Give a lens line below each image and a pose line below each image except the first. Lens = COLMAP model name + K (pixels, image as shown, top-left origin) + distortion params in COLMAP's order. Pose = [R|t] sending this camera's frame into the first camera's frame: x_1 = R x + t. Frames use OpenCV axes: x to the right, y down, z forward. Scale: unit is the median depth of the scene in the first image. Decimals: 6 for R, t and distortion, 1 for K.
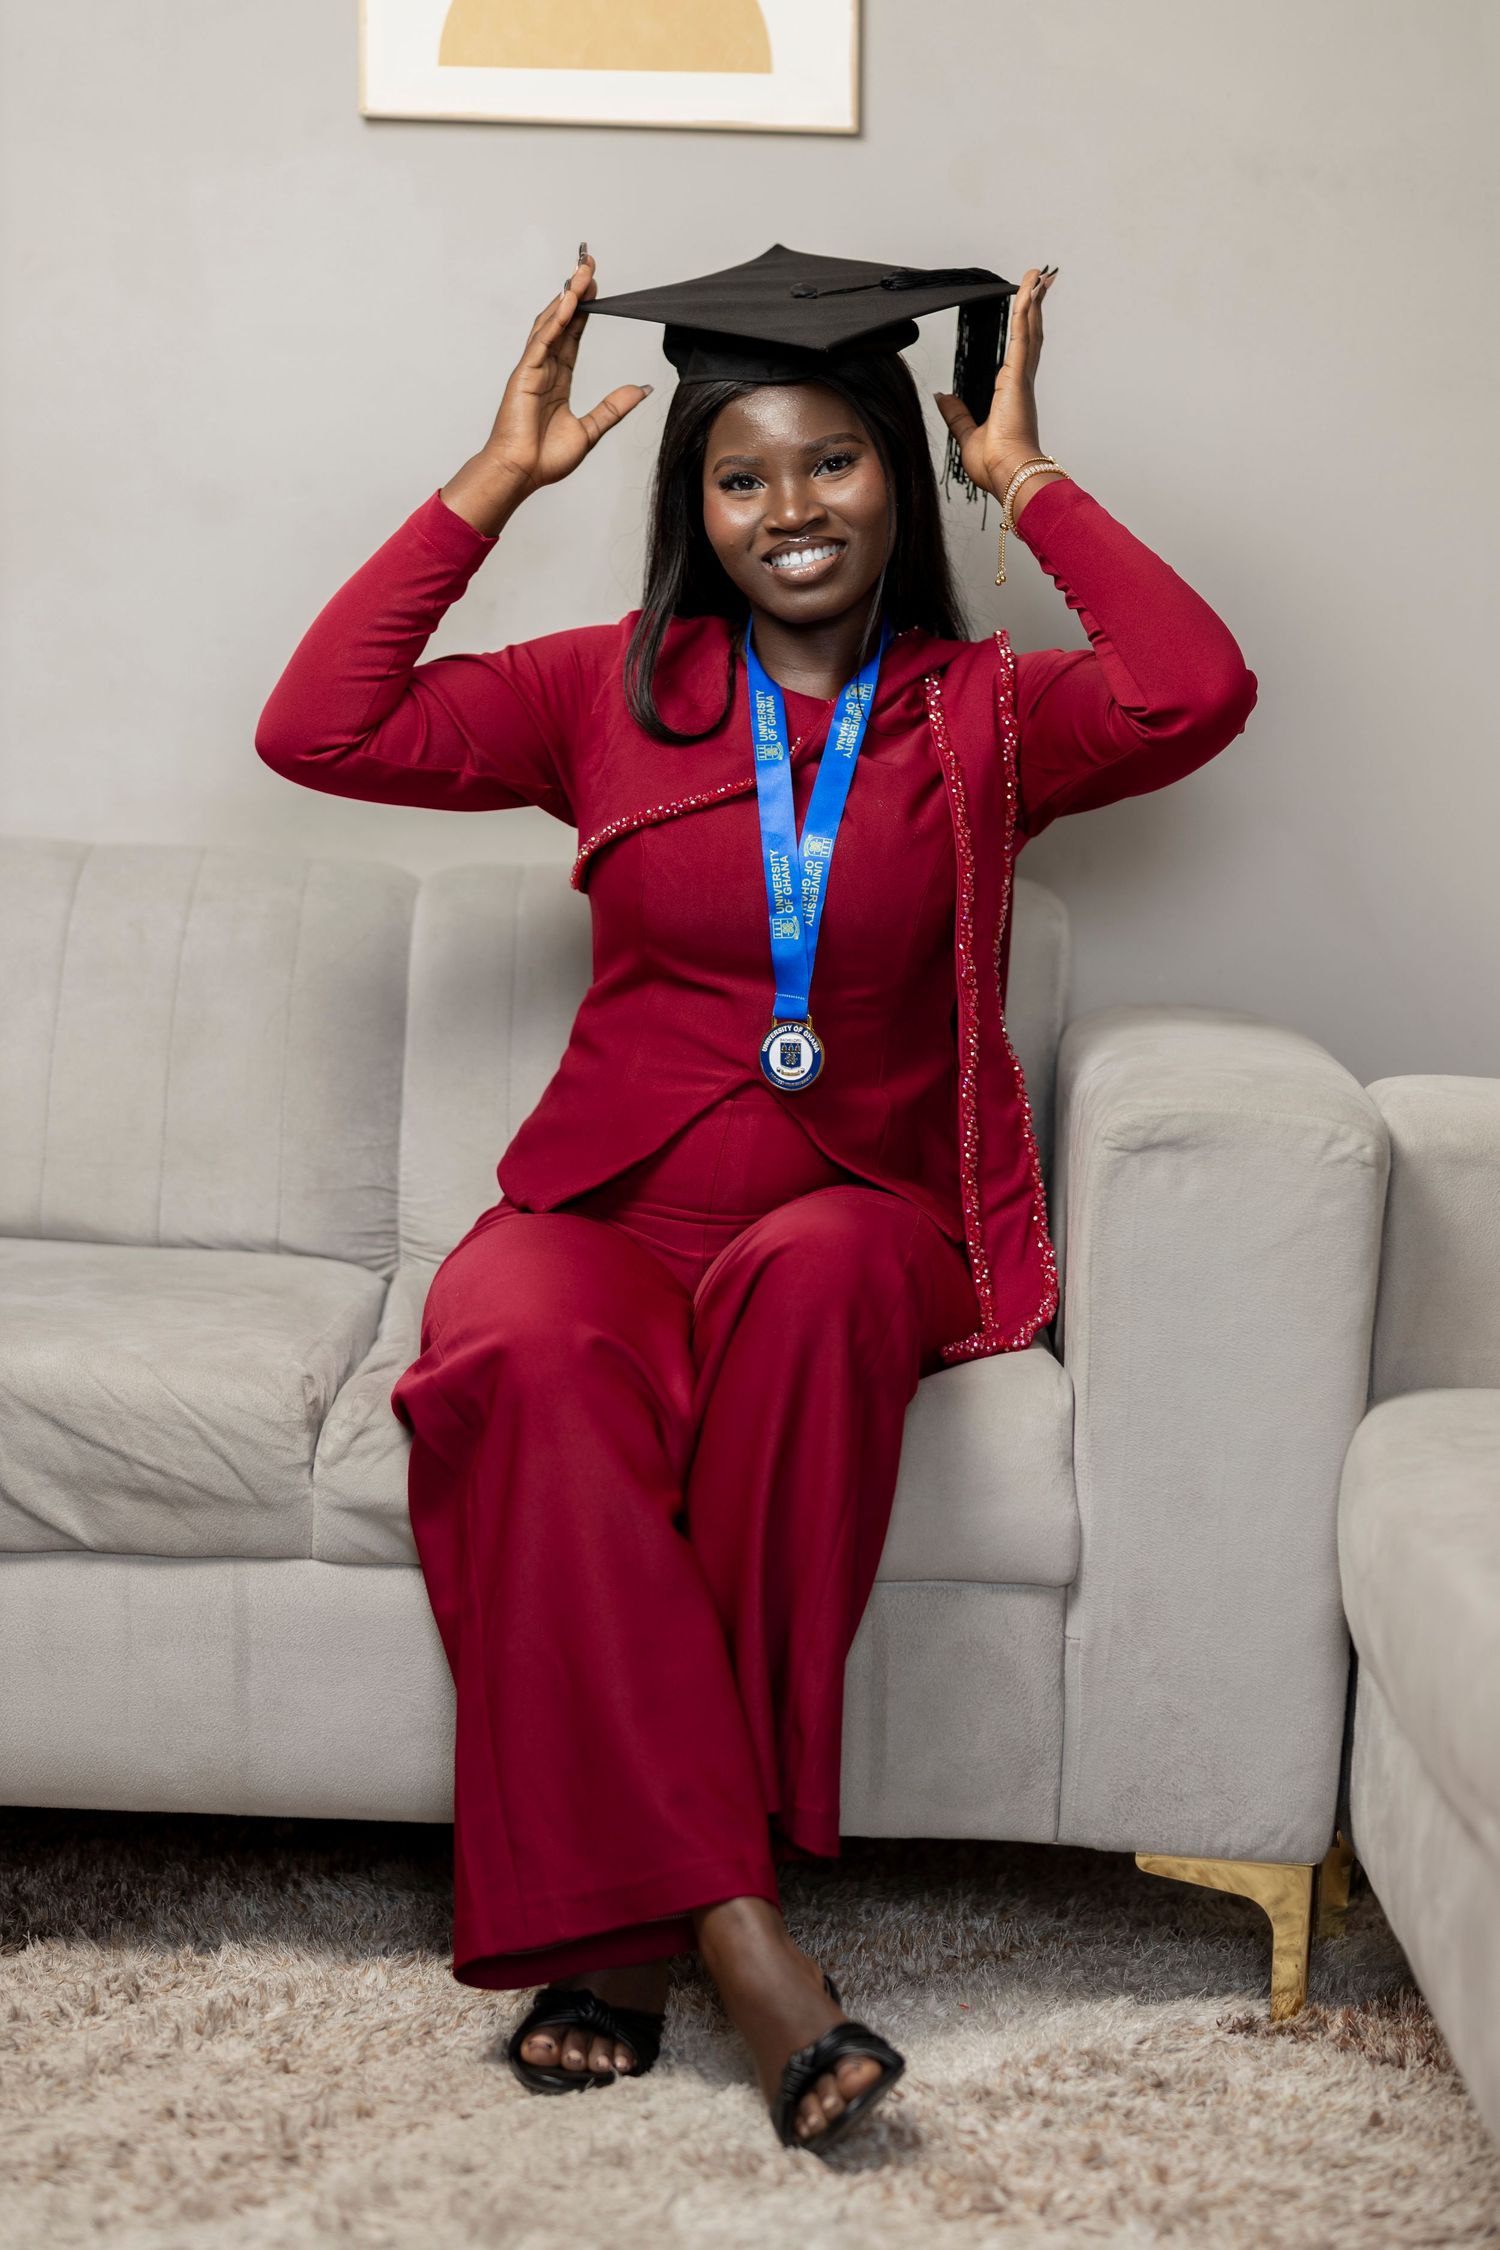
lens RADIAL K [[5489.9, 0, 747.3], [0, 5489.9, 1128.1], [0, 0, 1]] dist [-0.062304, 0.745316]
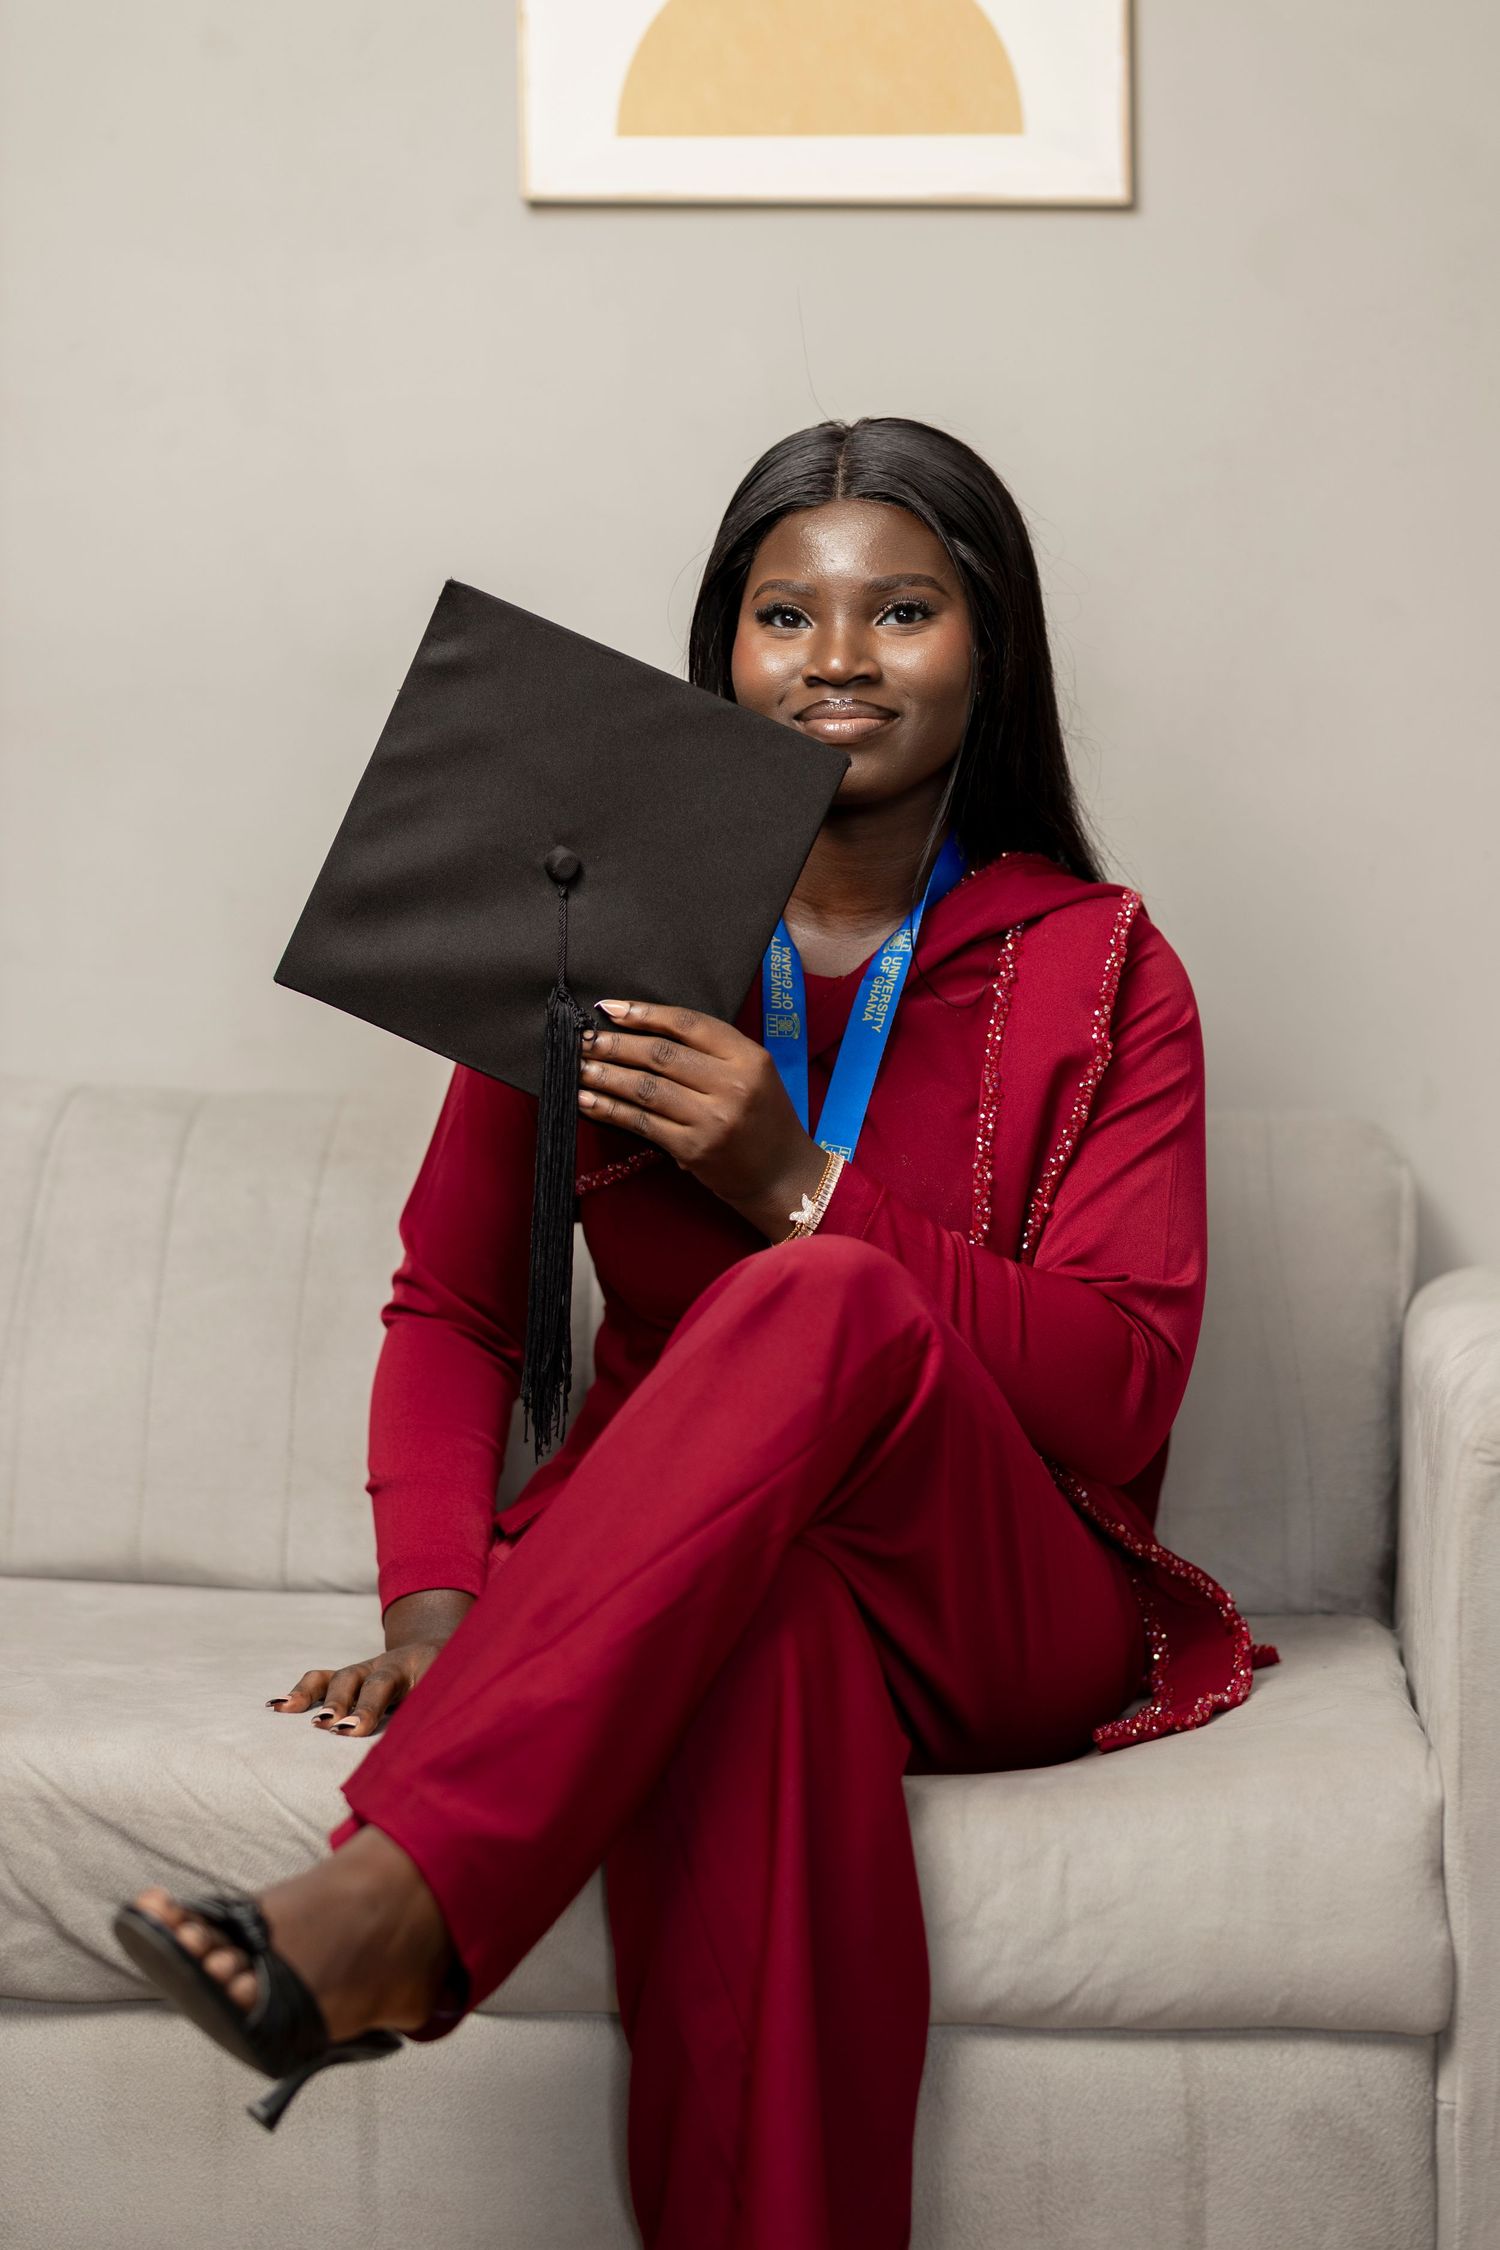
lens RADIAL K [[5489.9, 0, 747.3], [0, 5489.9, 1128.1], [0, 0, 1]] dist [-0.062304, 0.745316]
pose [[0.998413, -0.017462, -0.053546, 0.005076], [0.015015, 0.998839, -0.045770, -0.009219], [0.054283, 0.044894, 0.997516, 0.219110]]
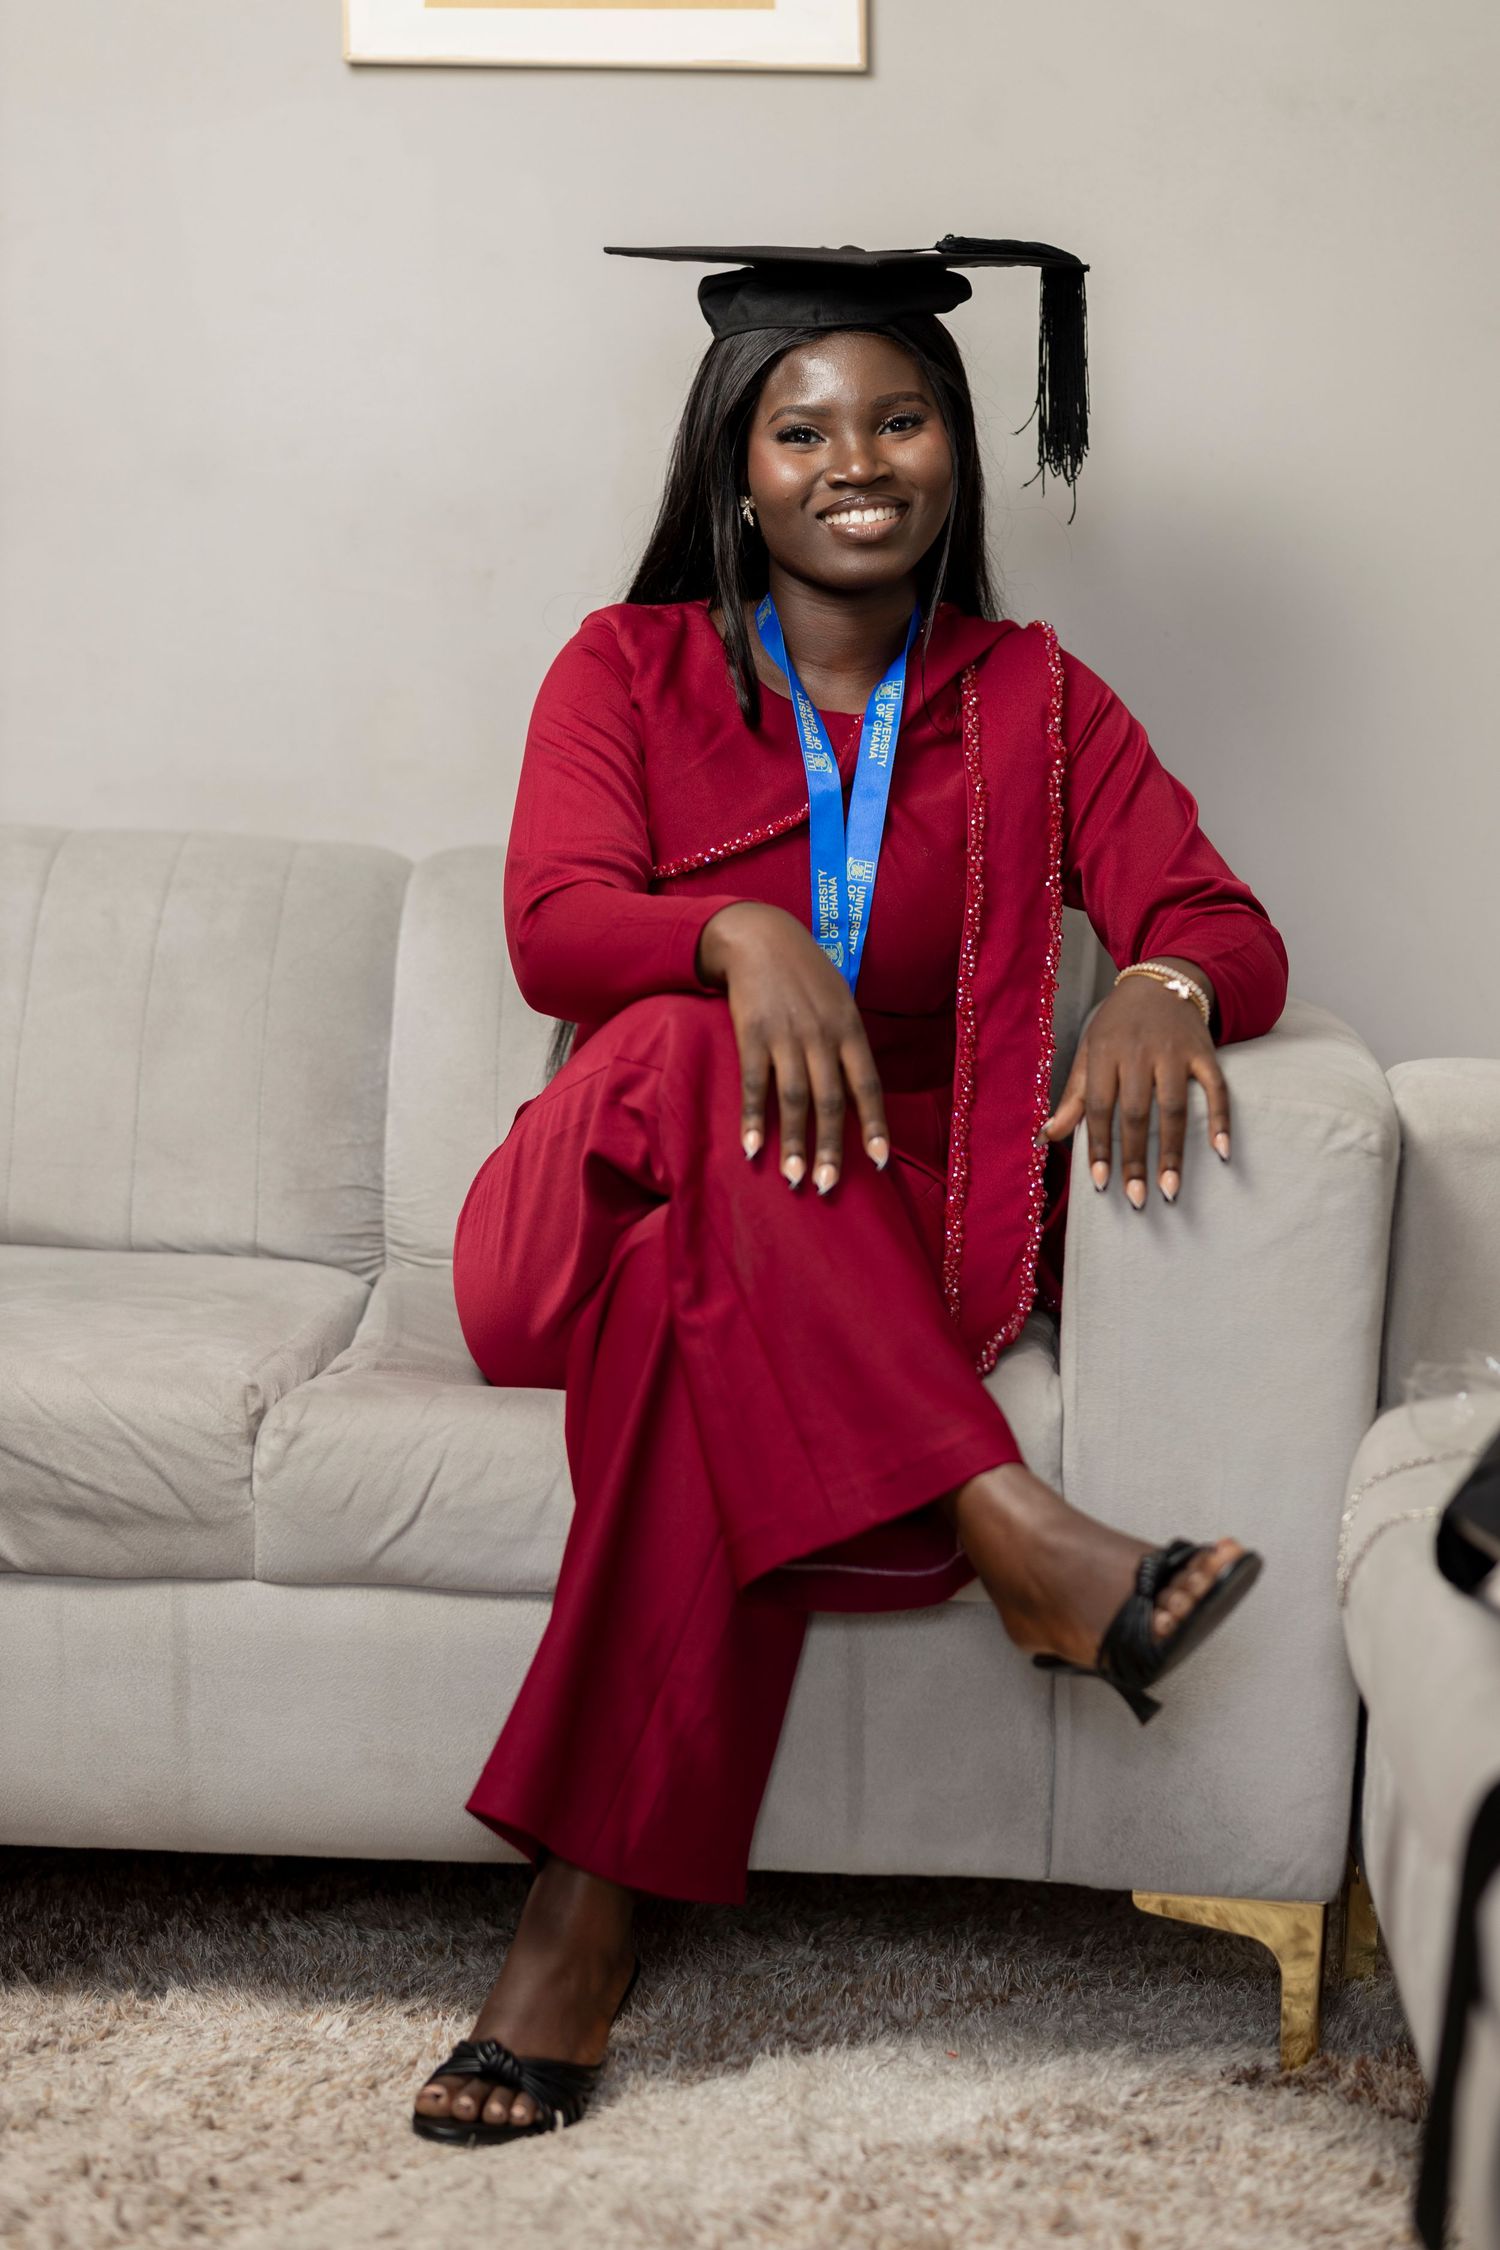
lens RADIAL K [[5477.3, 0, 750.9], [0, 5477.3, 1126.4], [0, 0, 1]] dist [0.014972, 0.084254]
pose [[0.999024, -0.007417, -0.043554, 0.046302], [0.007363, 0.999972, -0.001391, 0.002394], [0.043563, 0.001069, 0.999050, 0.060624]]
